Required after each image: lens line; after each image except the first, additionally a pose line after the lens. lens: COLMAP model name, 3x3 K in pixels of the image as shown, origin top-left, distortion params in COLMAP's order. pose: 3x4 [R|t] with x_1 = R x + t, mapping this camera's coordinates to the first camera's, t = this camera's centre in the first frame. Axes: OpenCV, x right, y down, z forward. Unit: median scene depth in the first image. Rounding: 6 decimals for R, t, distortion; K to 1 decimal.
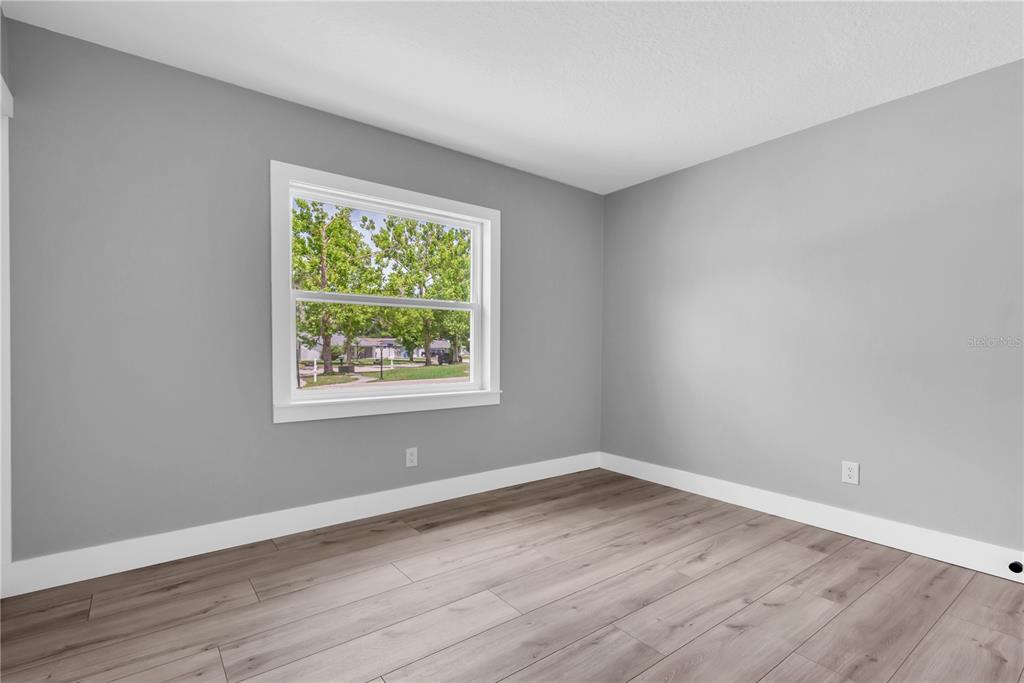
lens RADIAL K [[480.8, 0, 512.0], [0, 480.8, 341.5], [0, 0, 1]] dist [0.008956, -0.000065]
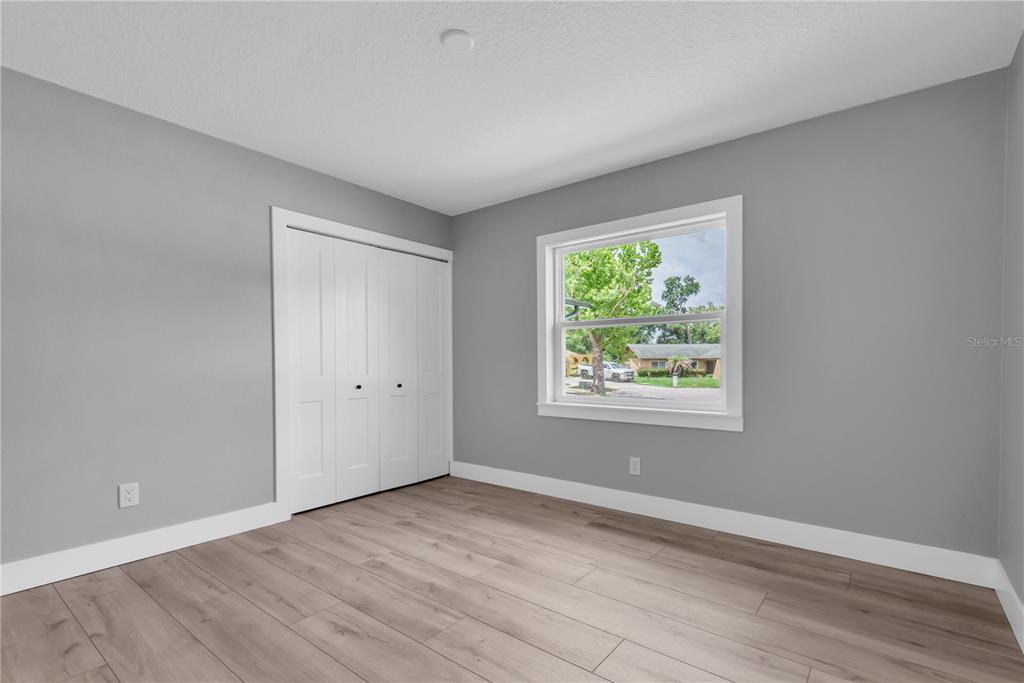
lens RADIAL K [[466.9, 0, 518.6], [0, 466.9, 358.9], [0, 0, 1]] dist [0.004725, 0.000018]
pose [[0.258465, -0.013219, -0.965930, 0.785768], [0.013811, 0.999855, -0.009988, 0.010942], [0.965922, -0.010759, 0.258610, 0.526286]]
